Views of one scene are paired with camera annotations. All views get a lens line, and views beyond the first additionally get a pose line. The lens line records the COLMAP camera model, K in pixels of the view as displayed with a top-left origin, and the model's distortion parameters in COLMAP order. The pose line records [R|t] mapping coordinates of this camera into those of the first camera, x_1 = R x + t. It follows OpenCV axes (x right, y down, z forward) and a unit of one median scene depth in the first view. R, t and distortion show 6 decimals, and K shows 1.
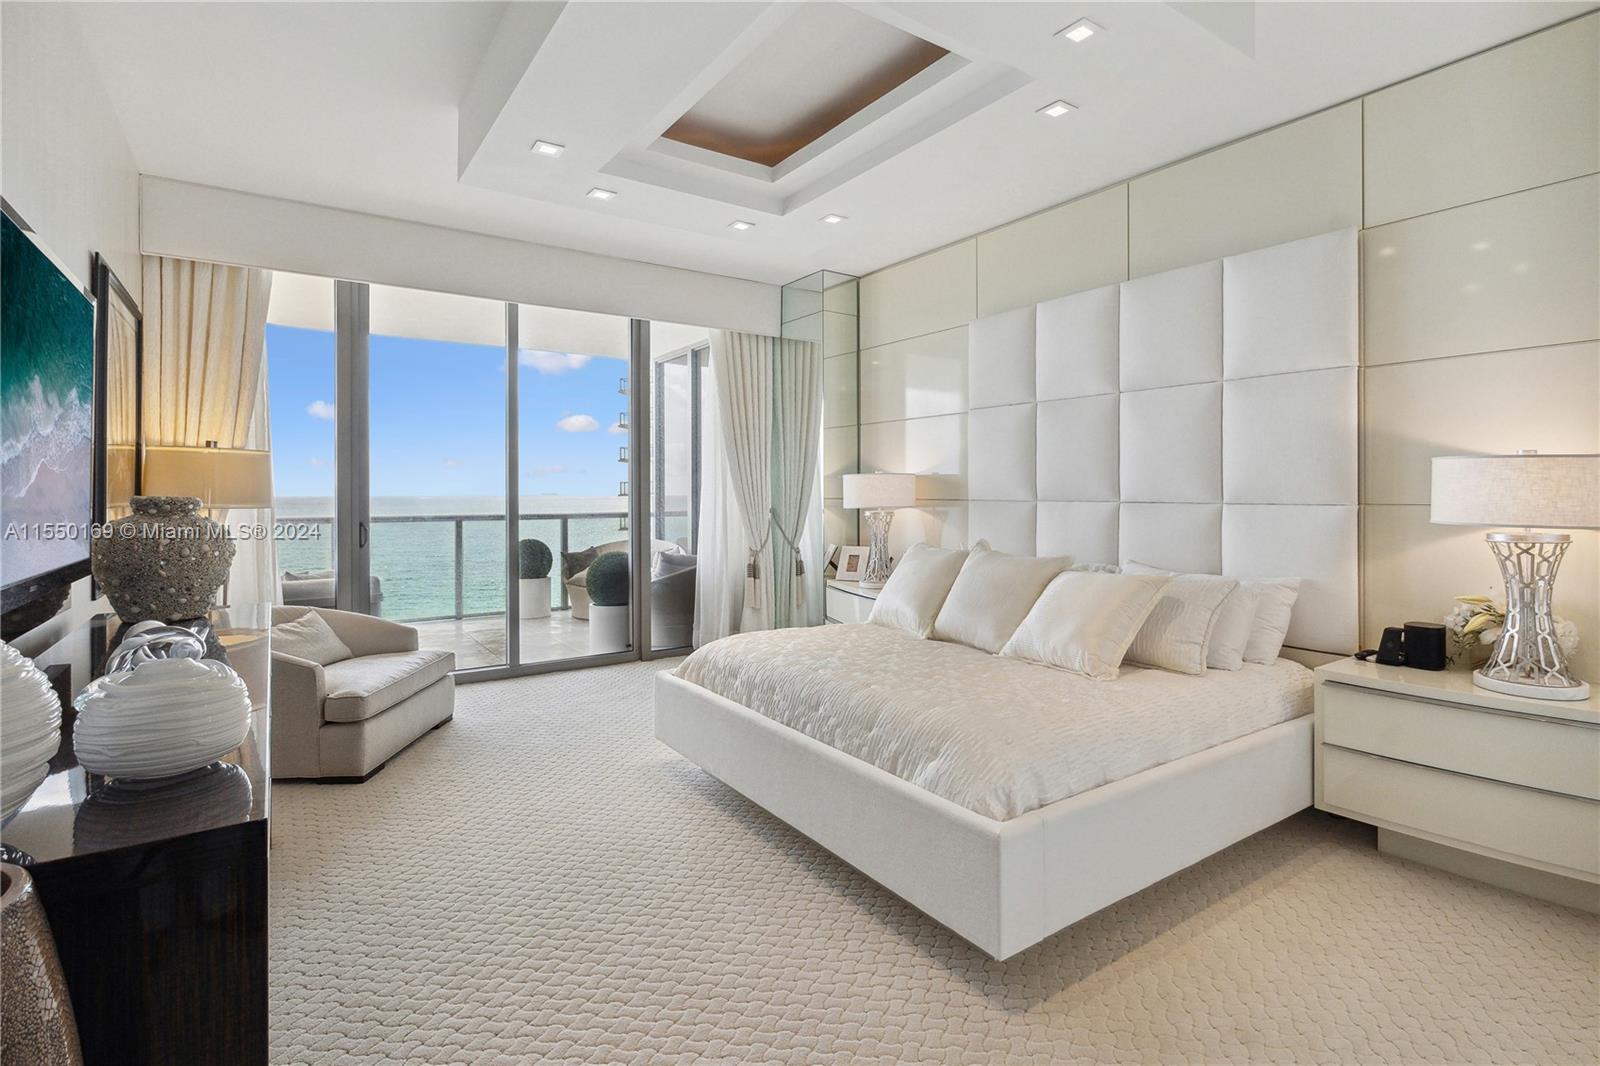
lens RADIAL K [[774.7, 0, 799.0], [0, 774.7, 503.1], [0, 0, 1]] dist [0.002030, 0.000614]
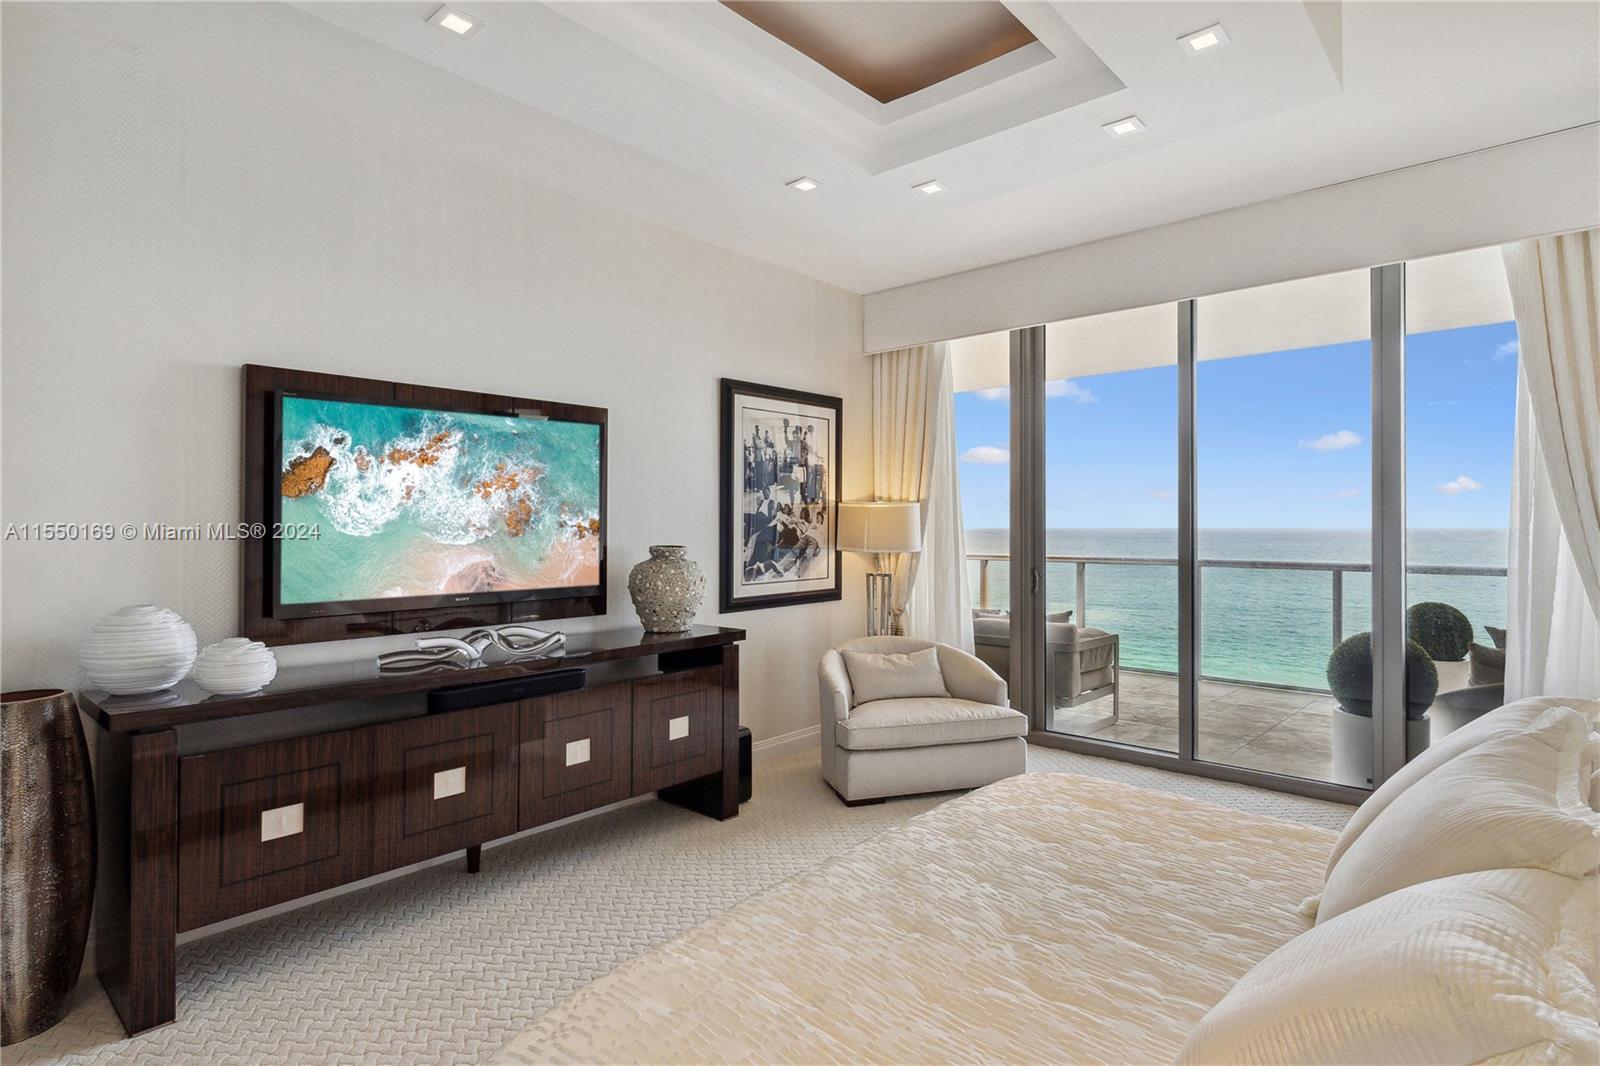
lens RADIAL K [[824.9, 0, 799.7], [0, 824.9, 517.2], [0, 0, 1]] dist [0.000028, -0.000307]
pose [[0.240323, -0.006086, -0.970674, 0.360052], [-0.009920, 0.999913, -0.008725, -0.025135], [0.970642, 0.011726, 0.240241, 0.420886]]
